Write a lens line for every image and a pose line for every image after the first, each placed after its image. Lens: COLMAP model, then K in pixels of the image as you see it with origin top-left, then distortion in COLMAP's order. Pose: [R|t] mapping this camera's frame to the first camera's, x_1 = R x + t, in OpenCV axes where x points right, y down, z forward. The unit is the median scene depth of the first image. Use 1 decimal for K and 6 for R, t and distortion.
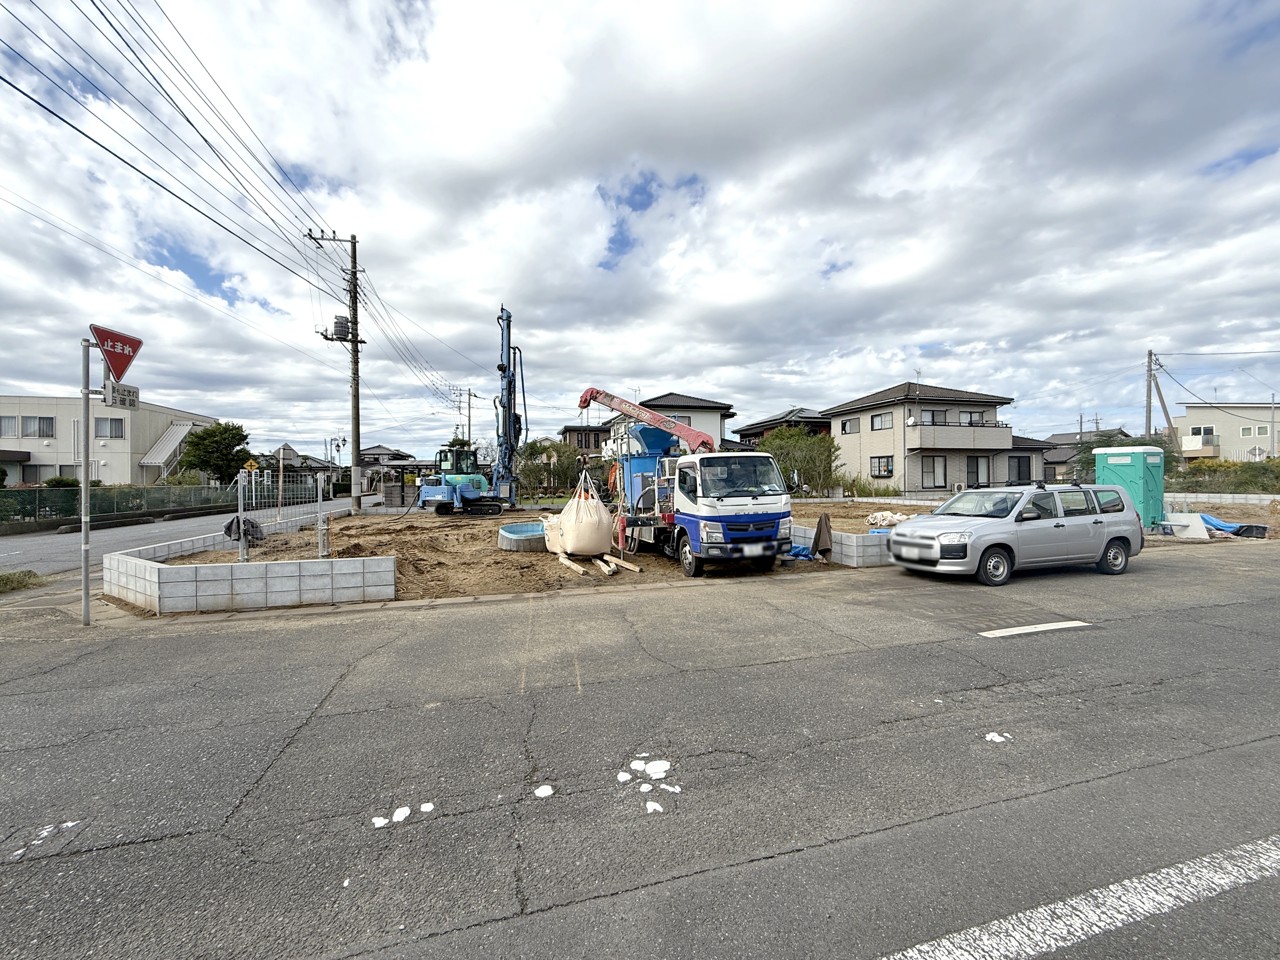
lens RADIAL K [[510.0, 0, 635.8], [0, 510.0, 476.0], [0, 0, 1]] dist [0.002979, -0.000357]
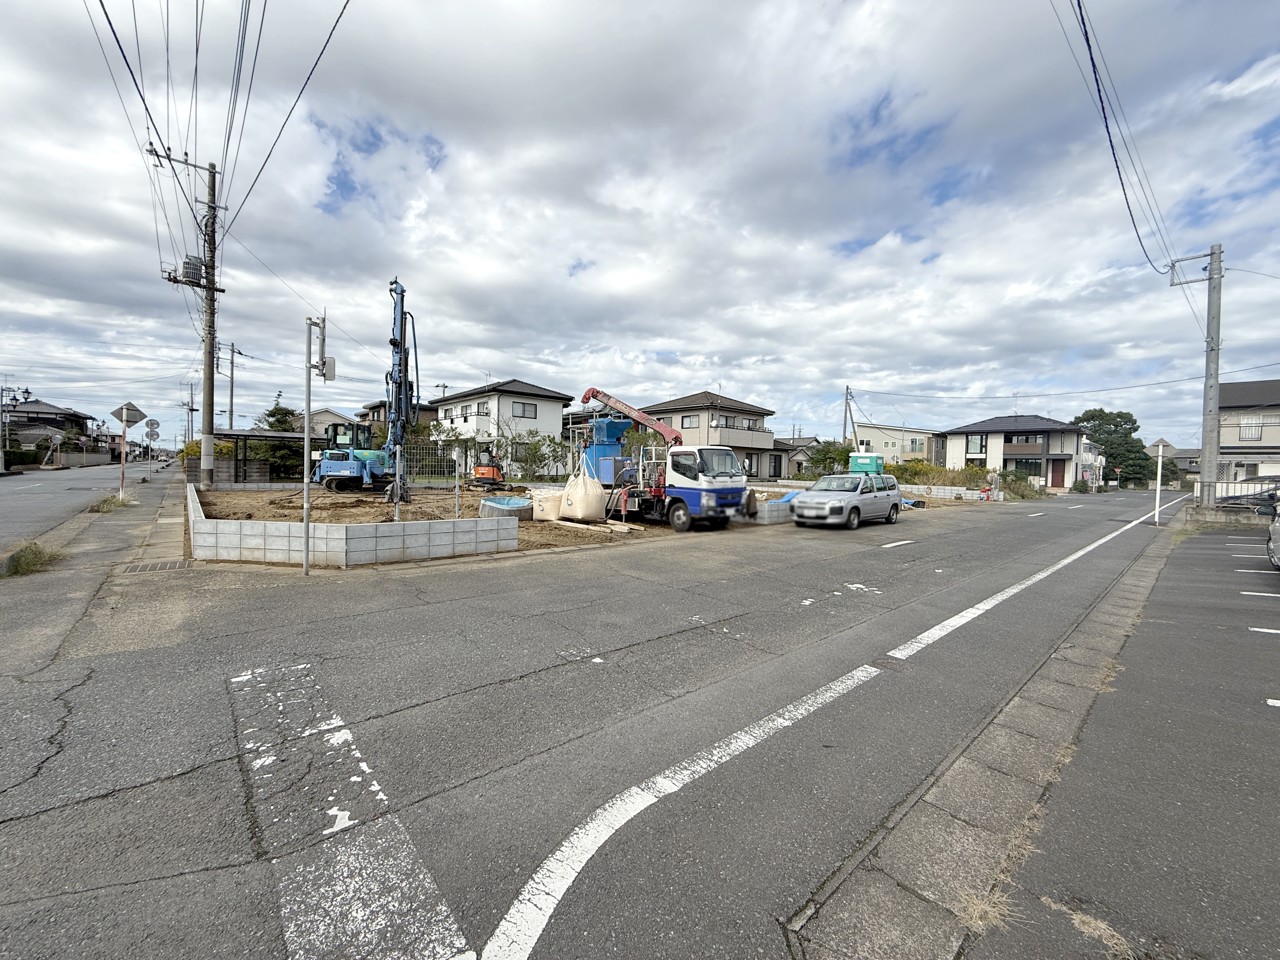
lens RADIAL K [[517.6, 0, 618.2], [0, 517.6, 473.0], [0, 0, 1]] dist [0.001081, 0.000129]
pose [[0.900563, 0.027135, 0.433878, -0.310644], [-0.036560, 0.999242, 0.013392, 0.010014], [-0.433186, -0.027923, 0.900872, -0.093634]]
